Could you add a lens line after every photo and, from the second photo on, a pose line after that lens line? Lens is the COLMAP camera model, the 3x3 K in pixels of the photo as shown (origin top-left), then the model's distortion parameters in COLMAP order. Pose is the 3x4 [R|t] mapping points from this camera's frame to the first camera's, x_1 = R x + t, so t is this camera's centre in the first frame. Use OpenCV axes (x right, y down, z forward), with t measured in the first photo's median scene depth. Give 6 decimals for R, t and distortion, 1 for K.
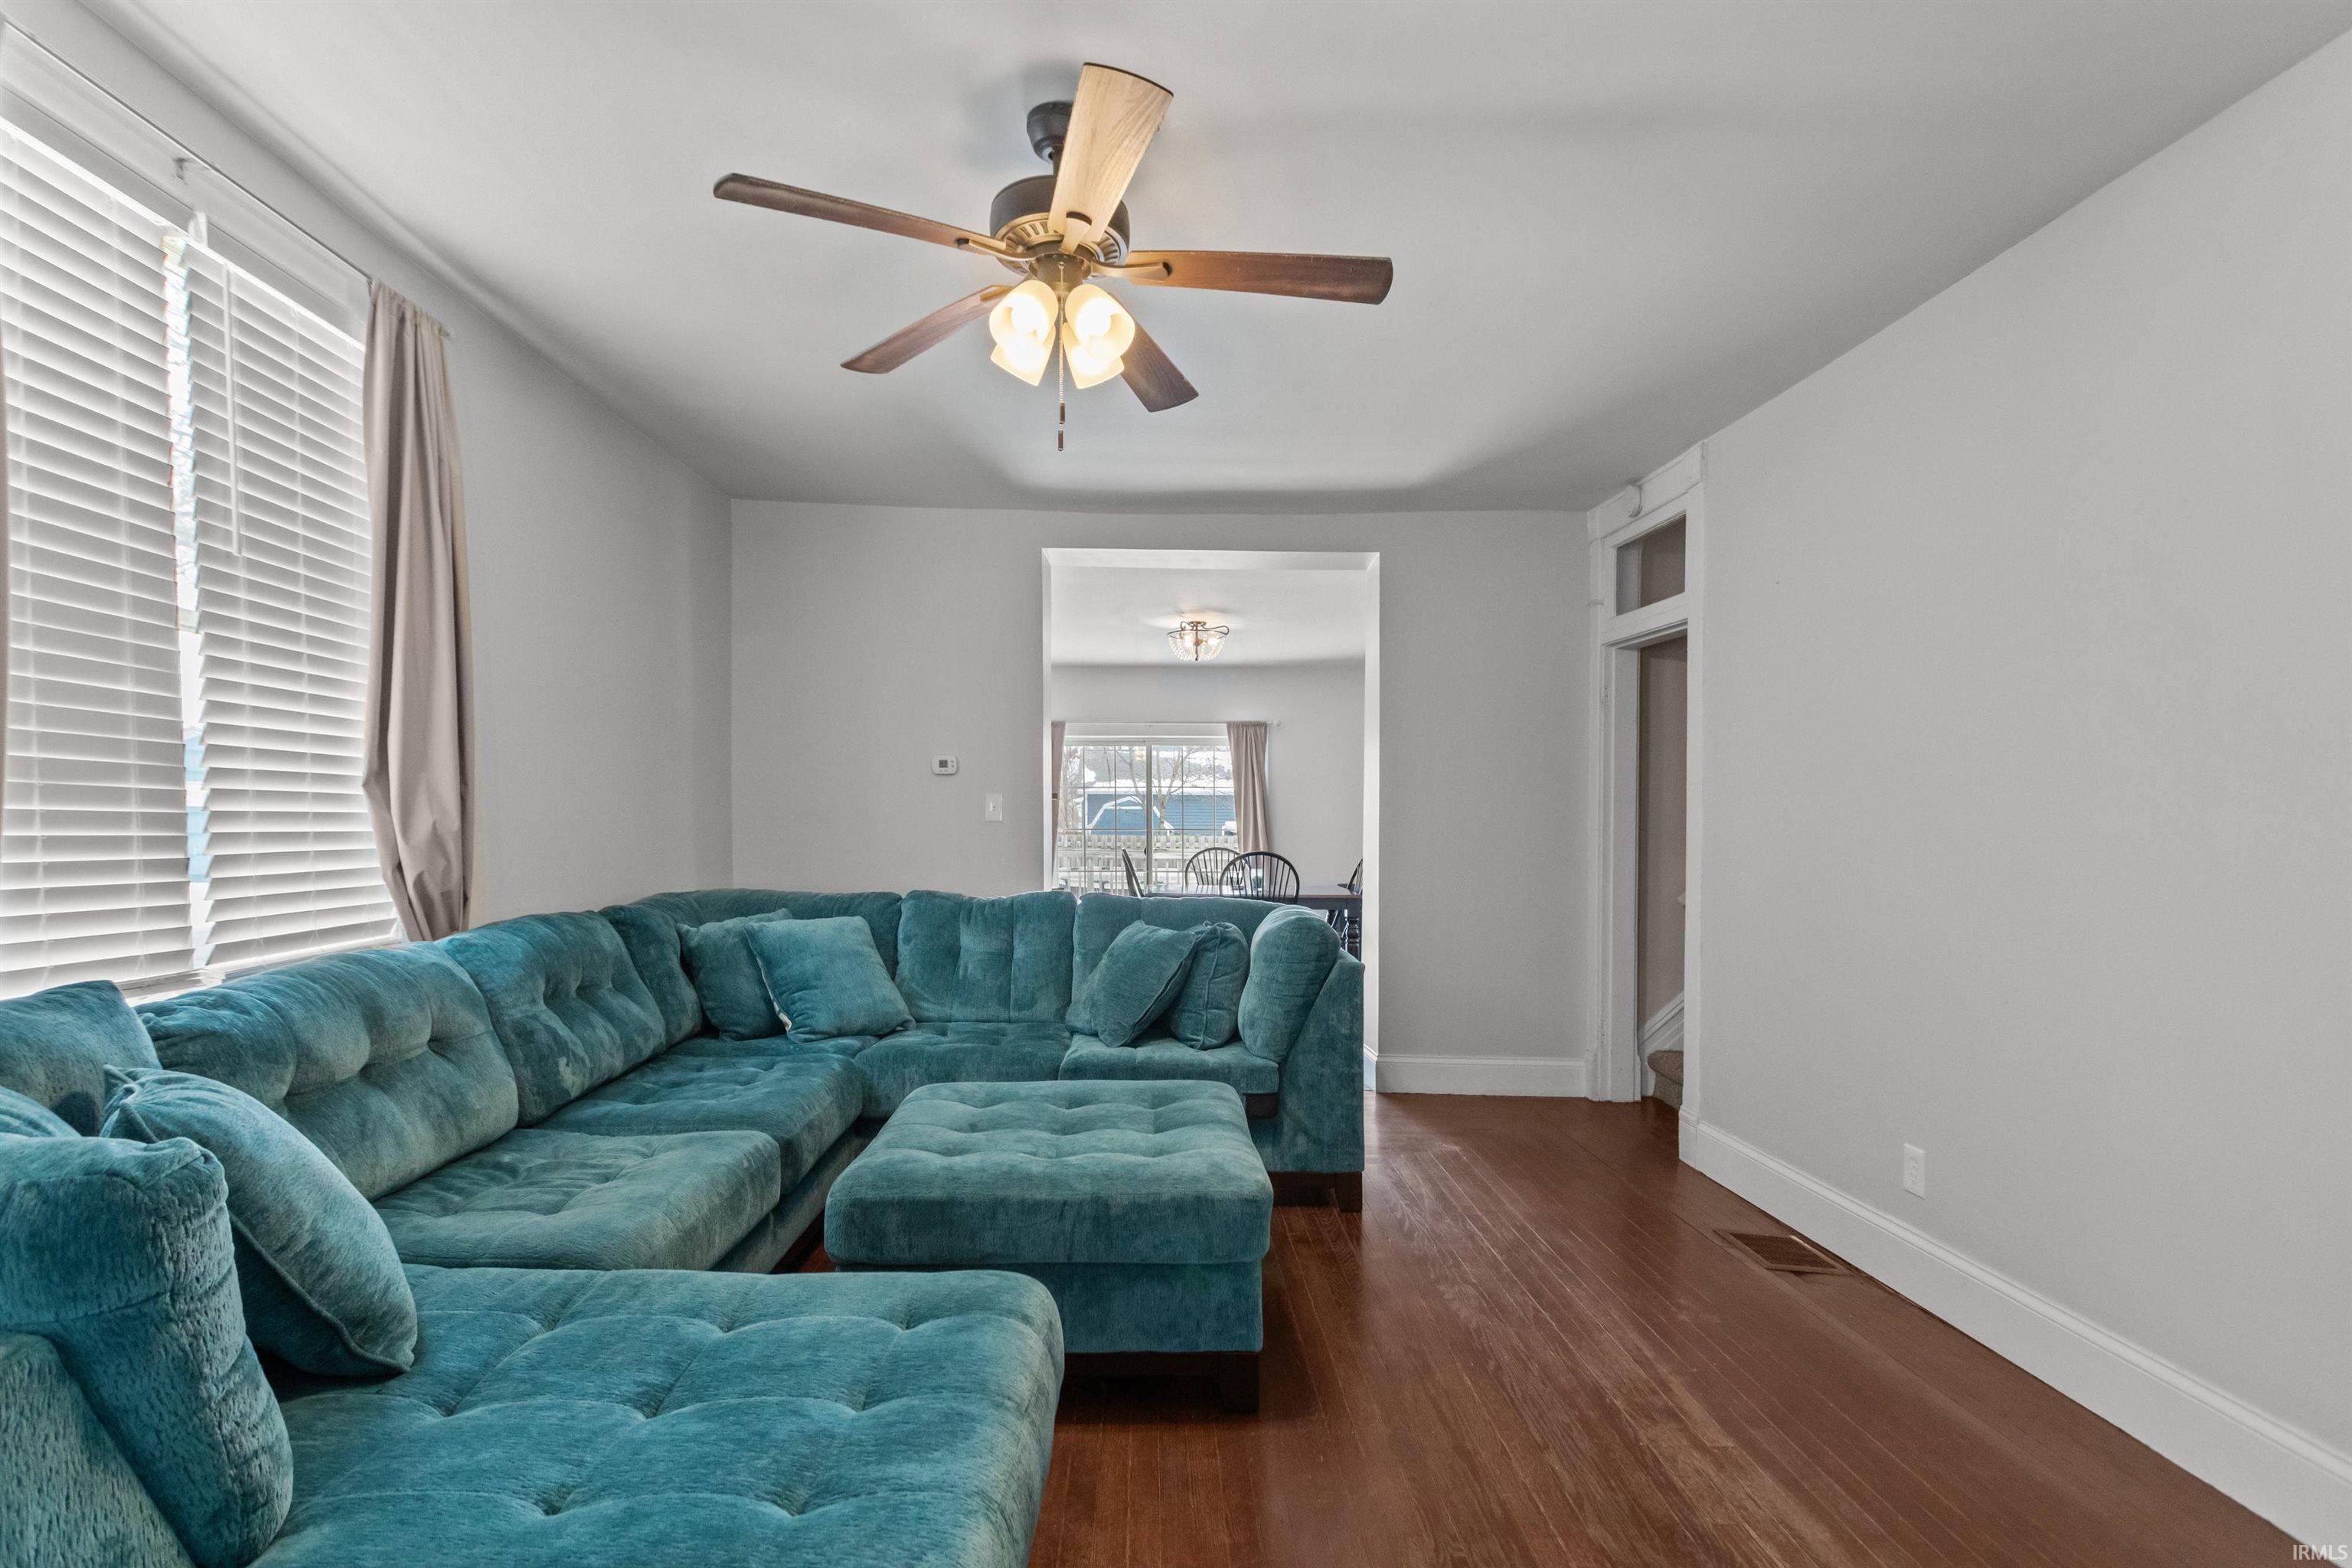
lens RADIAL K [[1108.1, 0, 1231.1], [0, 1108.1, 862.6], [0, 0, 1]] dist [-0.000200, 0.002552]
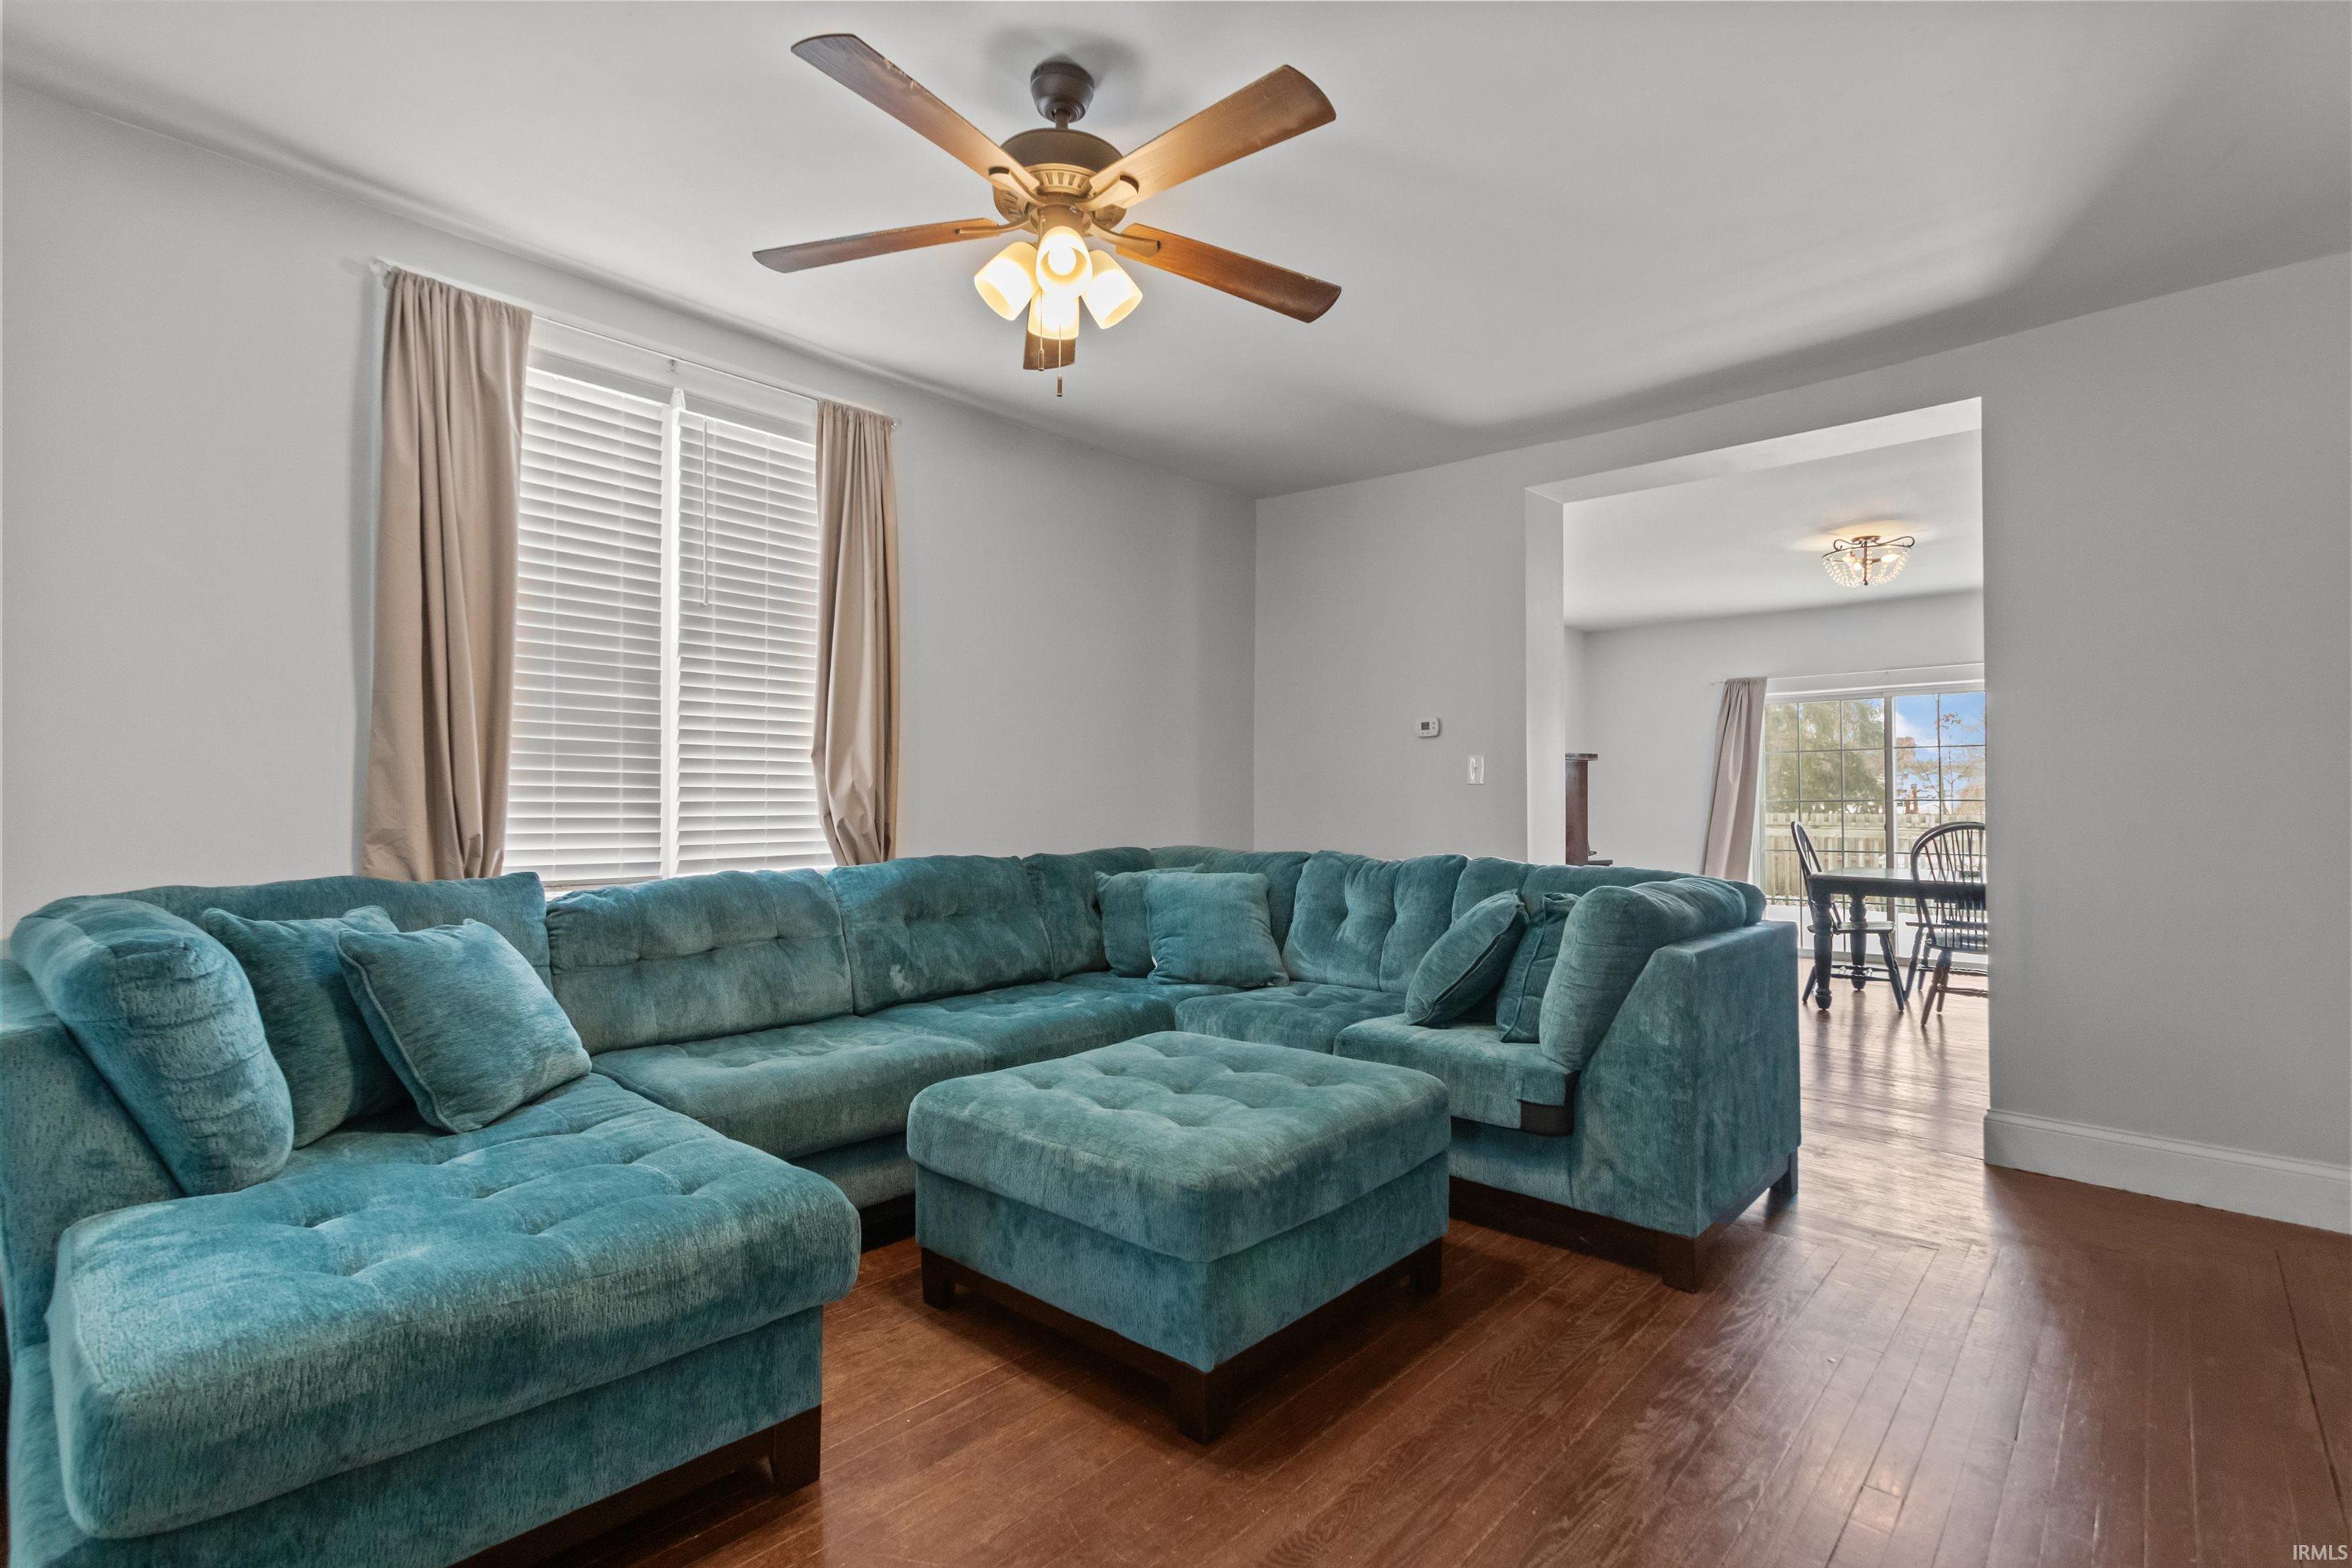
lens RADIAL K [[1108.1, 0, 1174.4], [0, 1108.1, 787.7], [0, 0, 1]] dist [-0.000200, 0.002552]
pose [[0.731715, -0.018026, -0.681372, 0.490232], [-0.016770, 0.998872, -0.044434, 0.024201], [0.681405, 0.043940, 0.730587, 0.279002]]
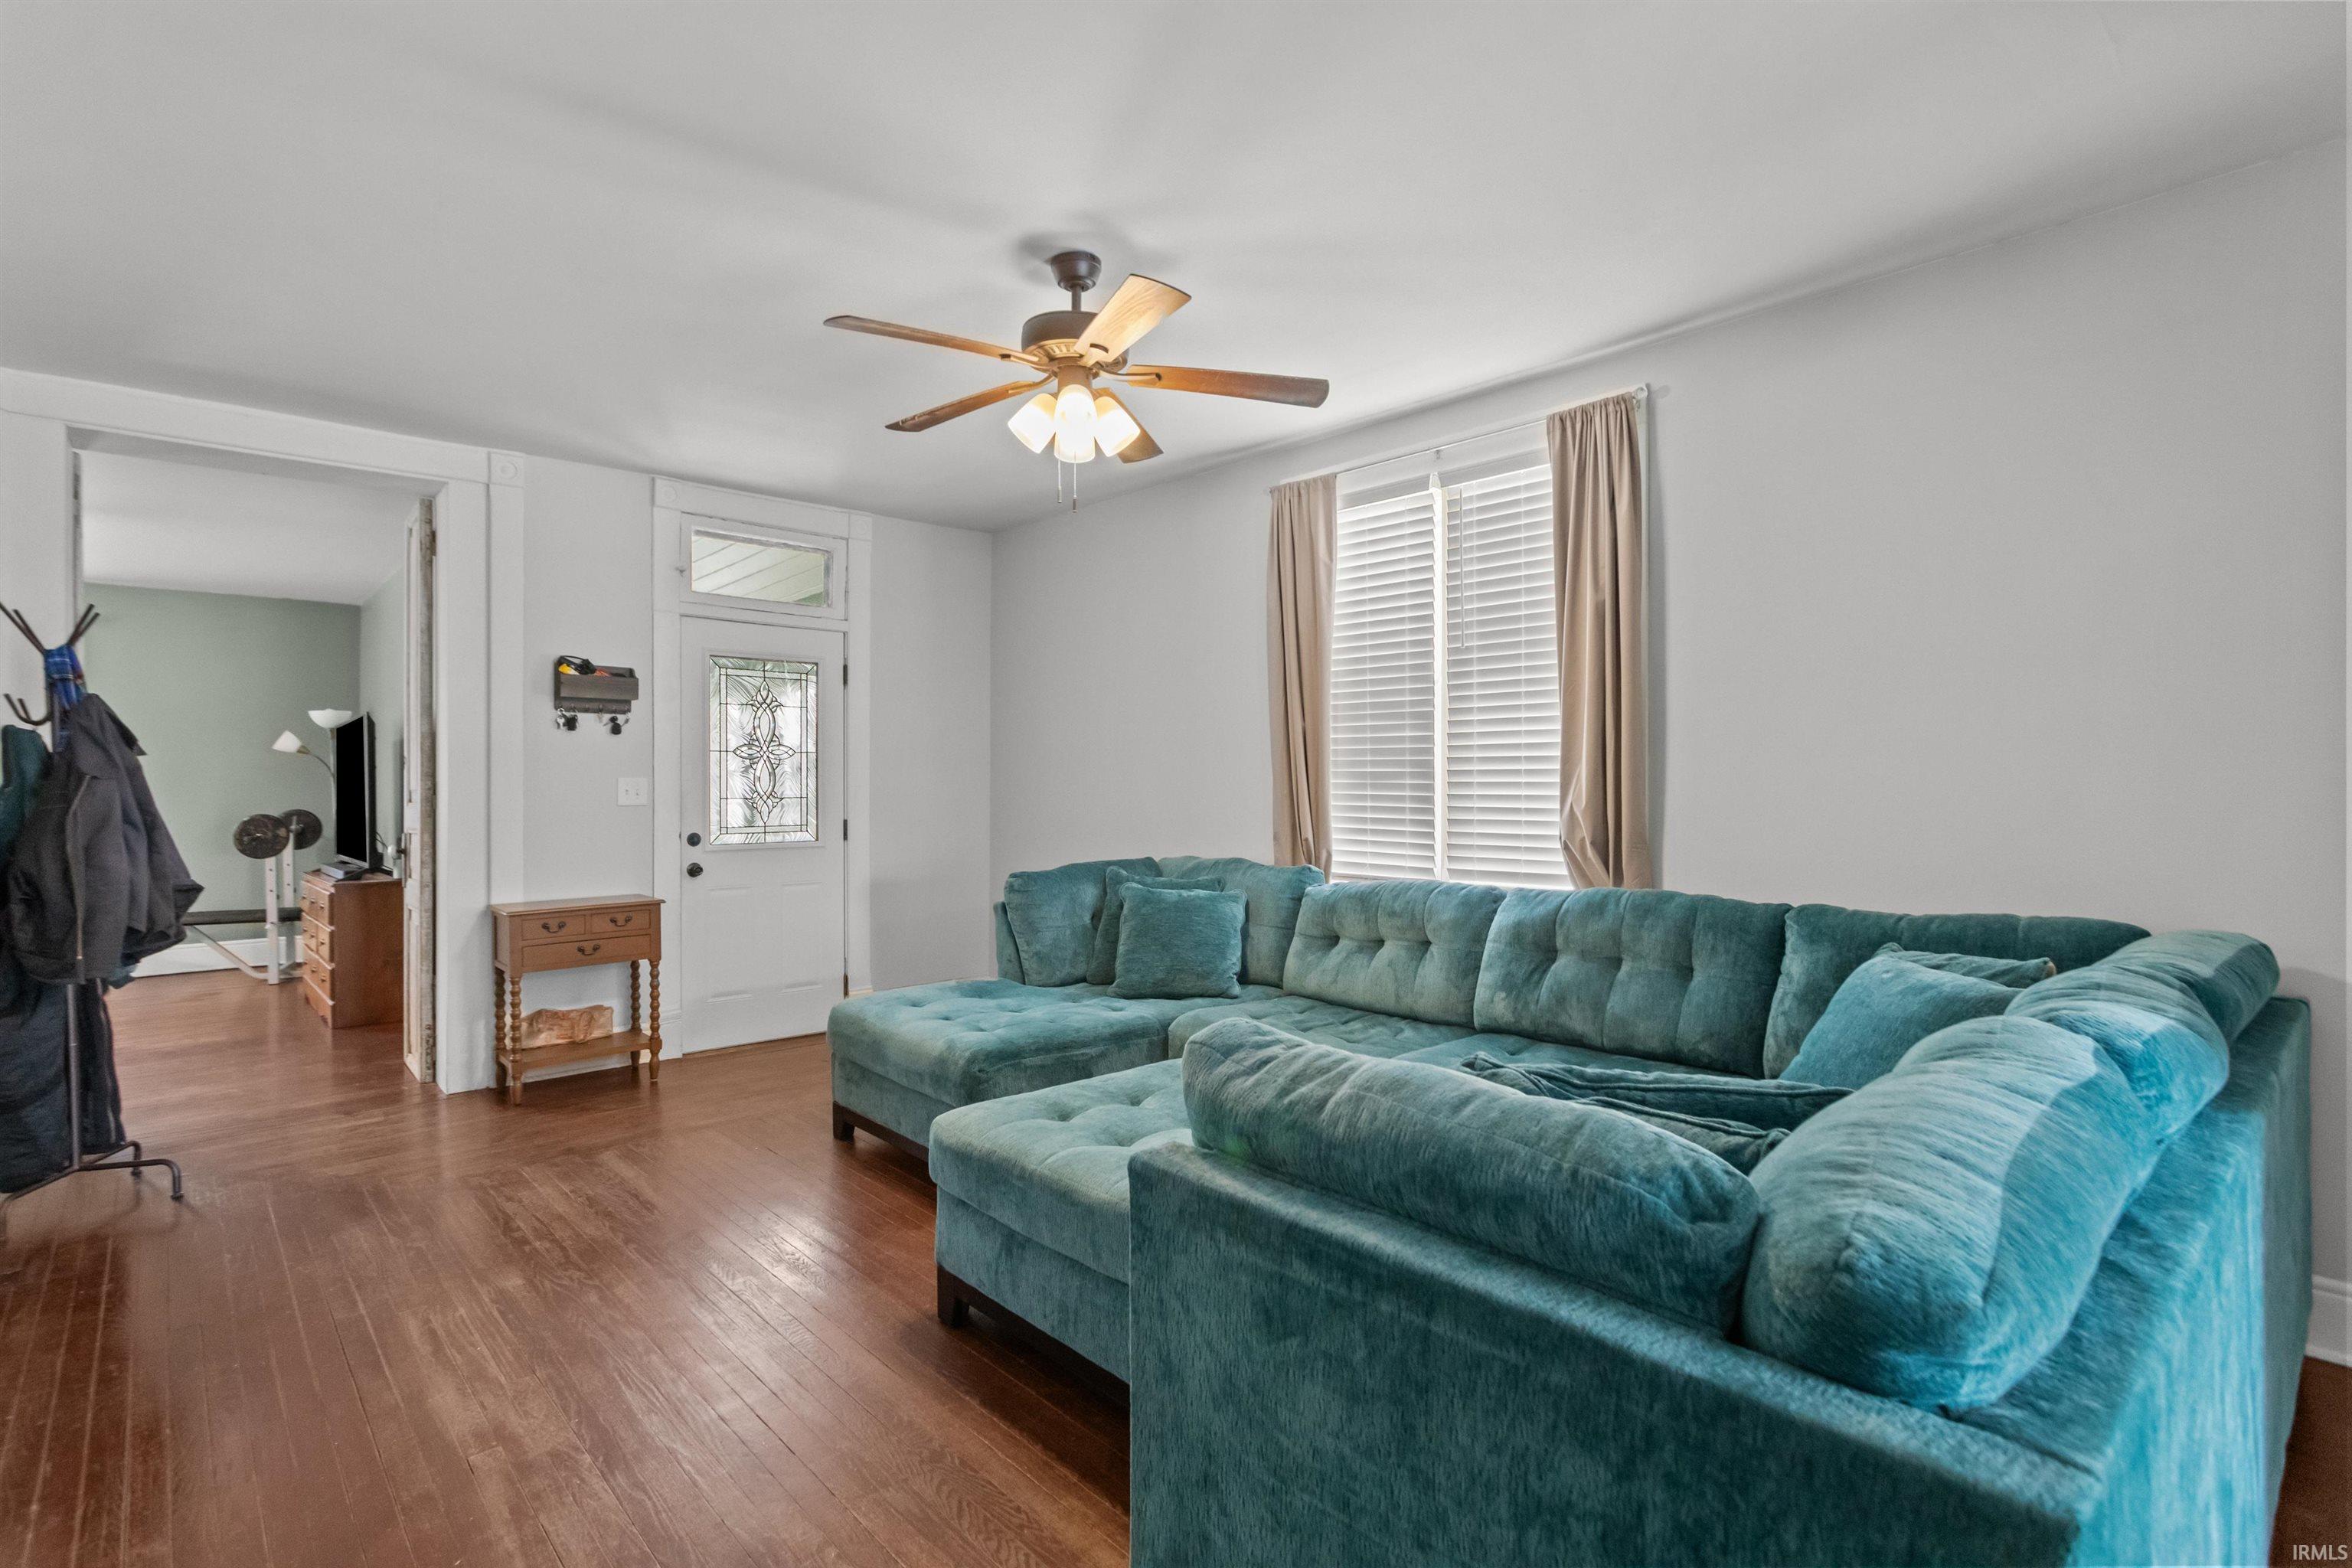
lens RADIAL K [[1108.1, 0, 1158.9], [0, 1108.1, 791.4], [0, 0, 1]] dist [-0.000200, 0.002552]
pose [[-0.752803, -0.004588, -0.658230, 0.497243], [-0.028008, 0.999293, 0.025068, -0.065474], [0.657650, 0.037307, -0.752399, 1.620640]]
